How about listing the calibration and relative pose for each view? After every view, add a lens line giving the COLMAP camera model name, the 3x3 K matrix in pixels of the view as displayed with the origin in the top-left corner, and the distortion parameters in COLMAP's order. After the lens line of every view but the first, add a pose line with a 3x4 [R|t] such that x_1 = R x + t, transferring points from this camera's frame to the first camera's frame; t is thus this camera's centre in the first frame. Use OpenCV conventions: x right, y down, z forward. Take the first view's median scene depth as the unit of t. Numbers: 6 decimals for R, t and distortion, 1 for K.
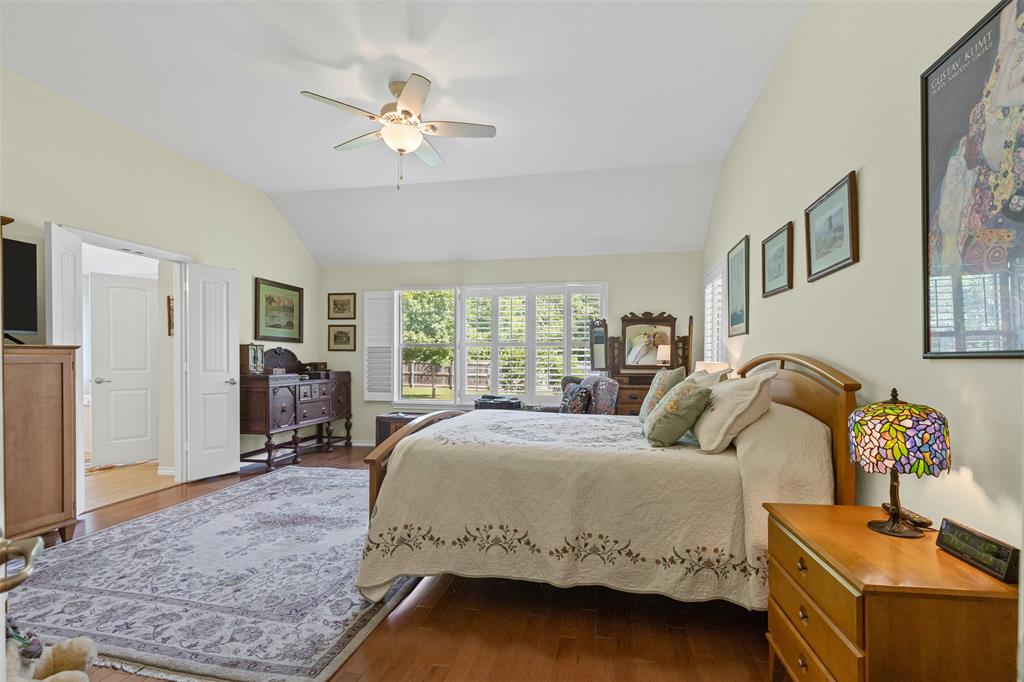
lens RADIAL K [[465.3, 0, 511.8], [0, 465.3, 356.6], [0, 0, 1]] dist [0.011378, -0.001404]
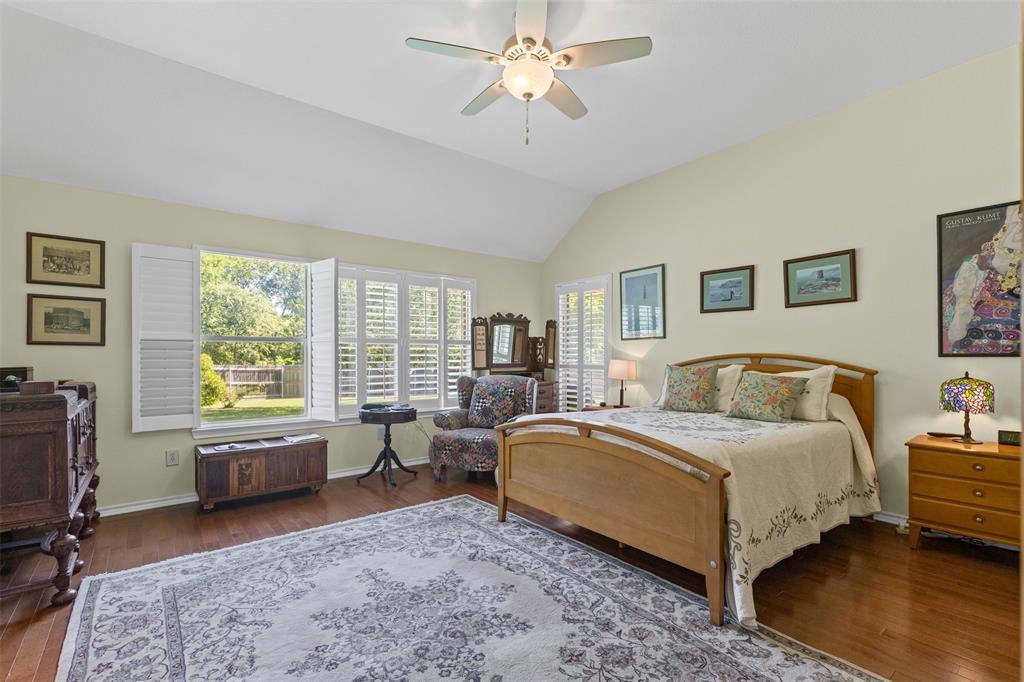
lens RADIAL K [[465.3, 0, 512.8], [0, 465.3, 350.5], [0, 0, 1]] dist [0.011378, -0.001404]
pose [[0.647451, 0.006086, 0.762083, -0.857209], [0.000221, 0.999967, -0.008173, -0.002958], [-0.762107, 0.005459, 0.647428, 0.508512]]
